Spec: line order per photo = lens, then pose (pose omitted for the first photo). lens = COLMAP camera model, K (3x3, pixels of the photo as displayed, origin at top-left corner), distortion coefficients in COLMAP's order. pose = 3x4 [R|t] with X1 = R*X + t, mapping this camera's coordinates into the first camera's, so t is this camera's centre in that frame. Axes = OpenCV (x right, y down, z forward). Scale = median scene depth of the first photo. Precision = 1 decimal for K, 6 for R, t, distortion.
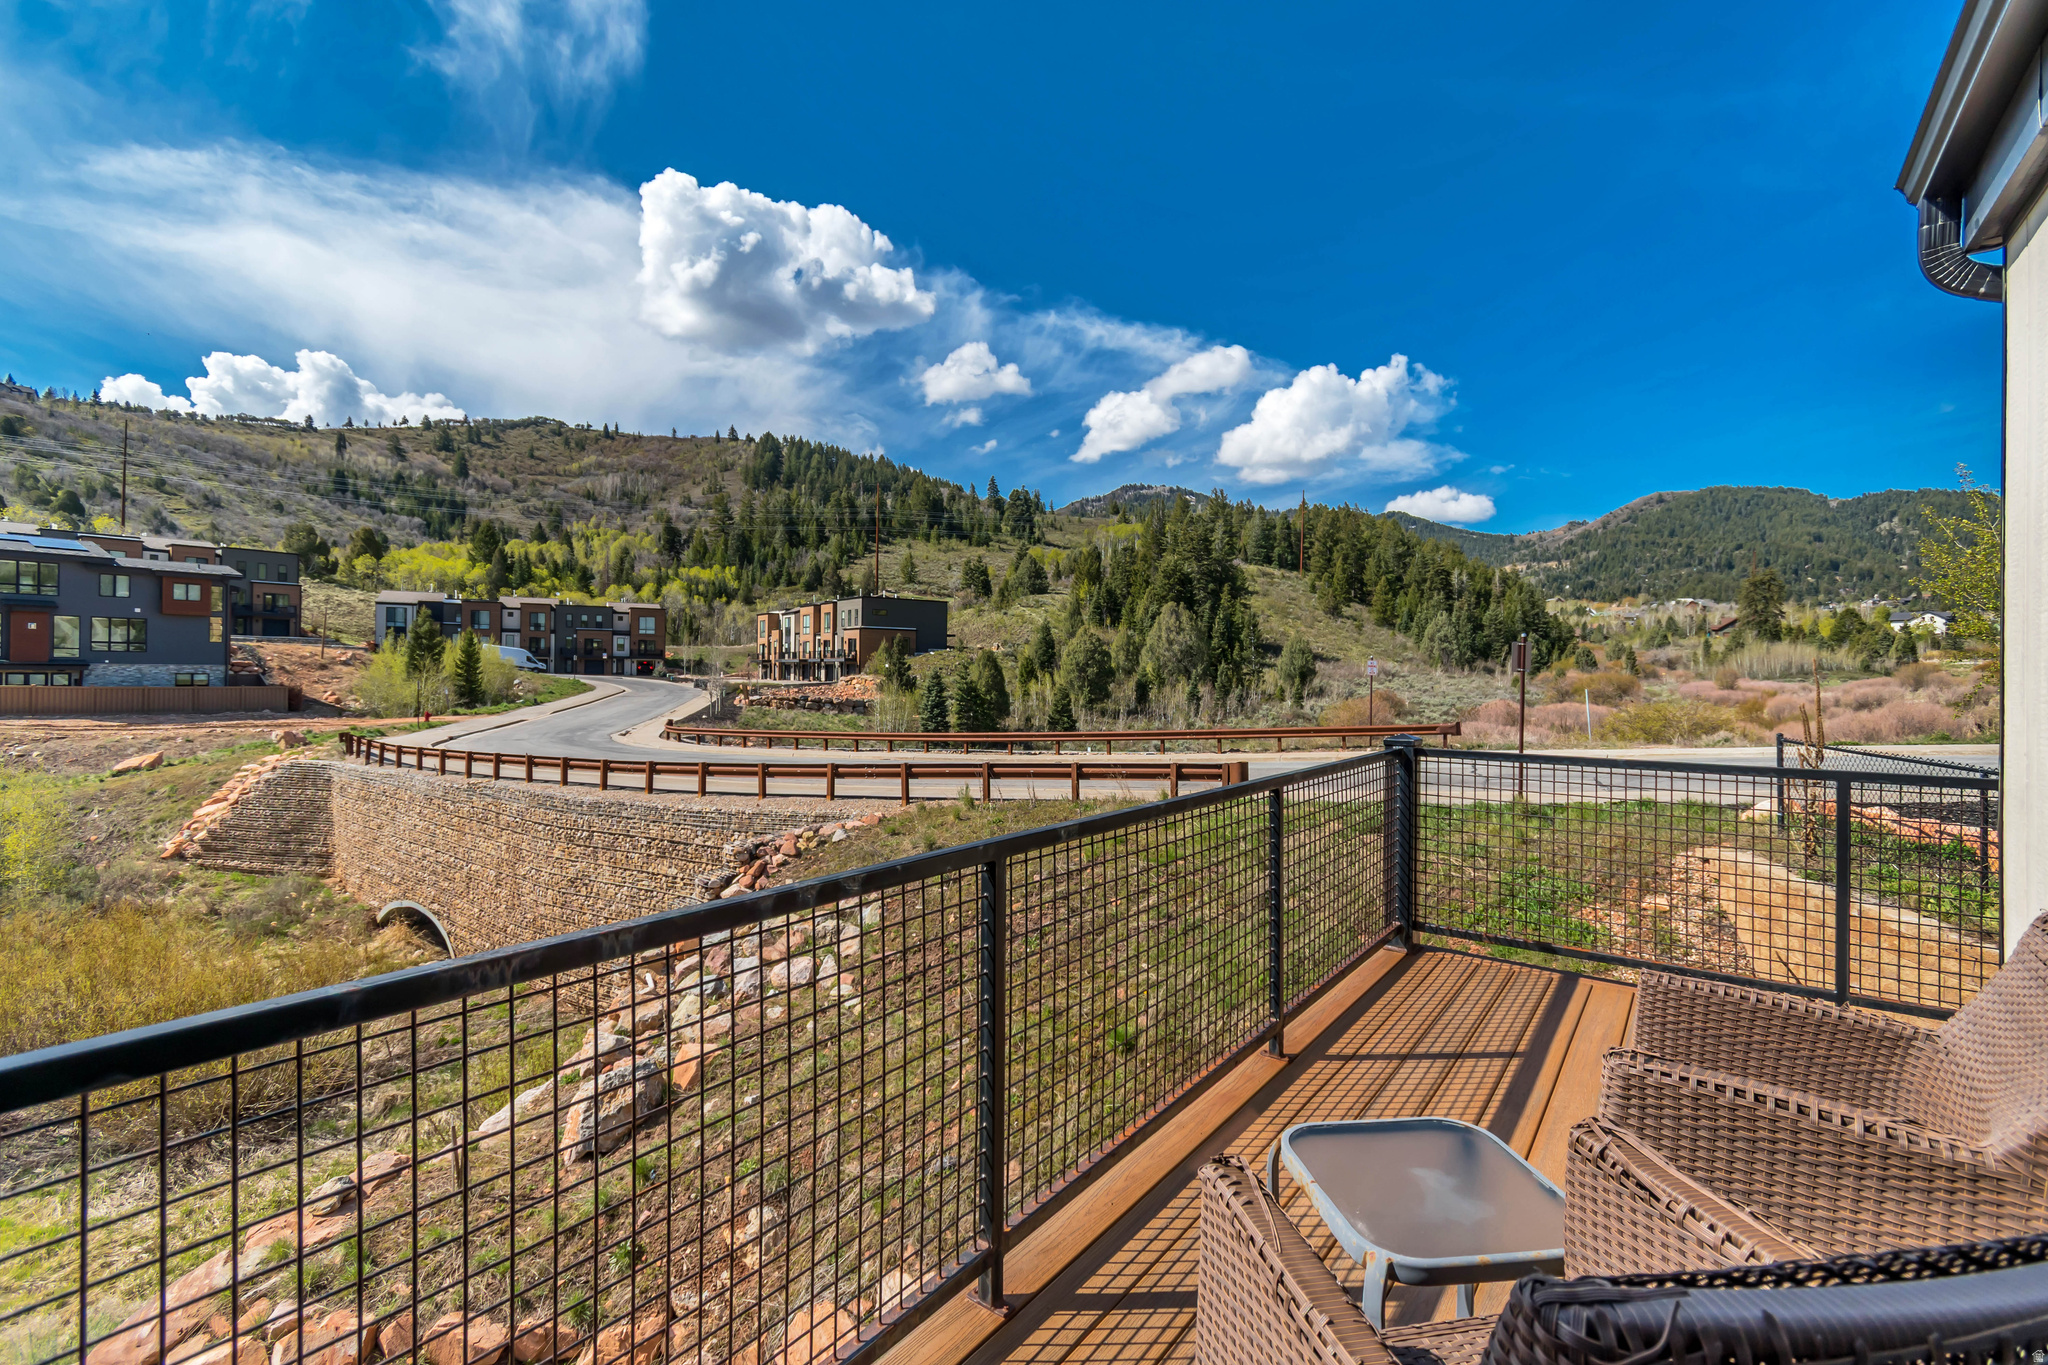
lens RADIAL K [[906.6, 0, 1048.2], [0, 906.6, 670.1], [0, 0, 1]] dist [0.000499, -0.000495]
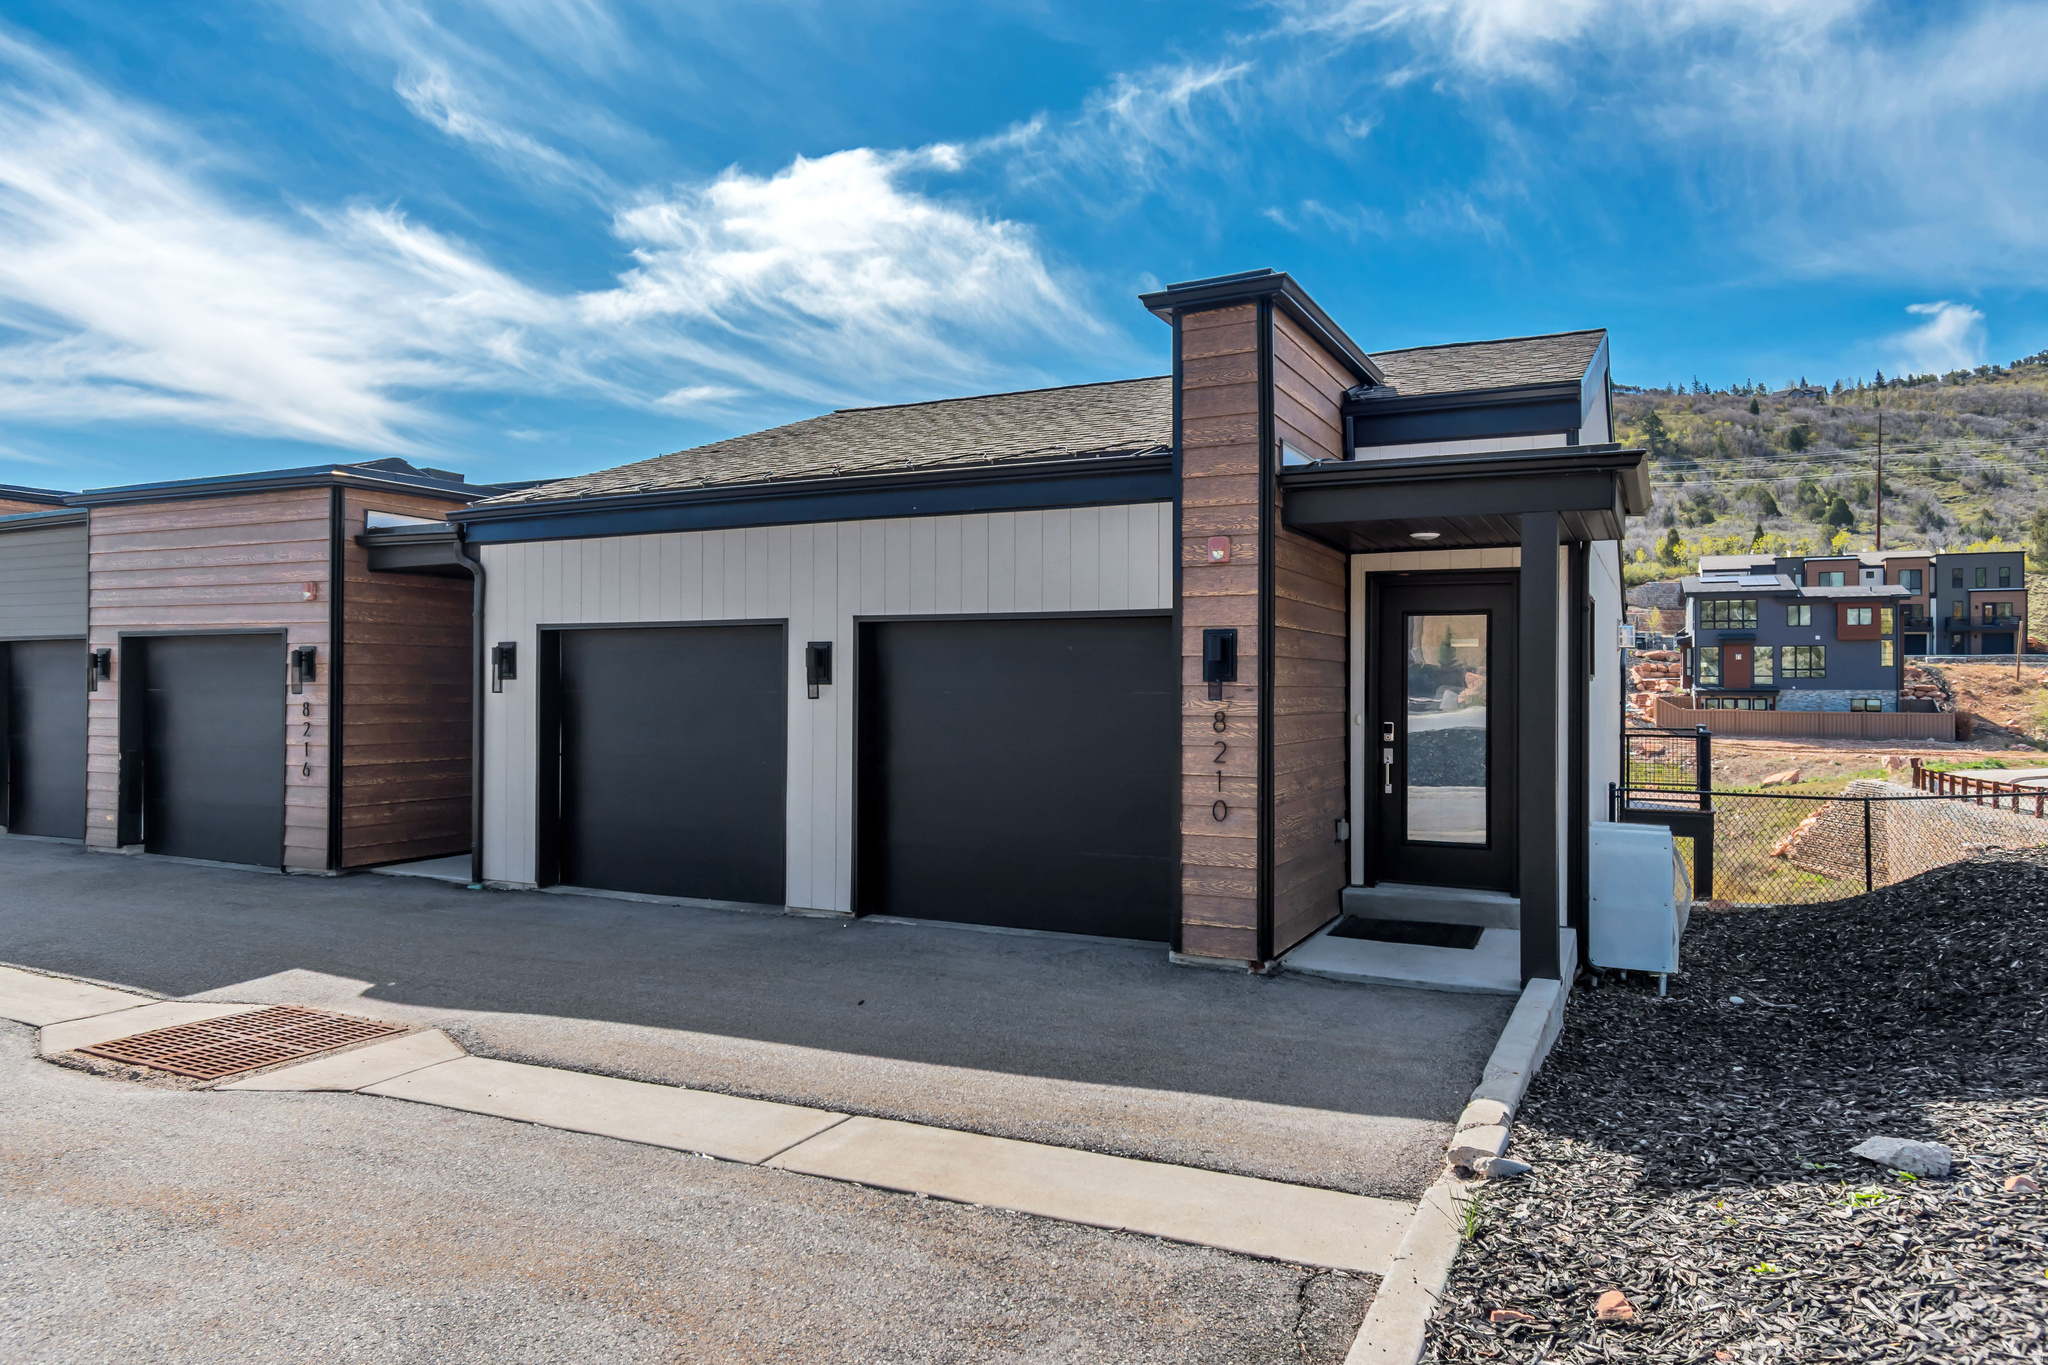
lens RADIAL K [[1271.0, 0, 1024.0], [0, 1271.0, 682.5], [0, 0, 1]] dist [0.000866, 0.002878]
pose [[0.163025, -0.012746, -0.986540, 0.327175], [0.004796, 0.999915, -0.012127, -0.002079], [0.986610, -0.002755, 0.163072, -0.150826]]
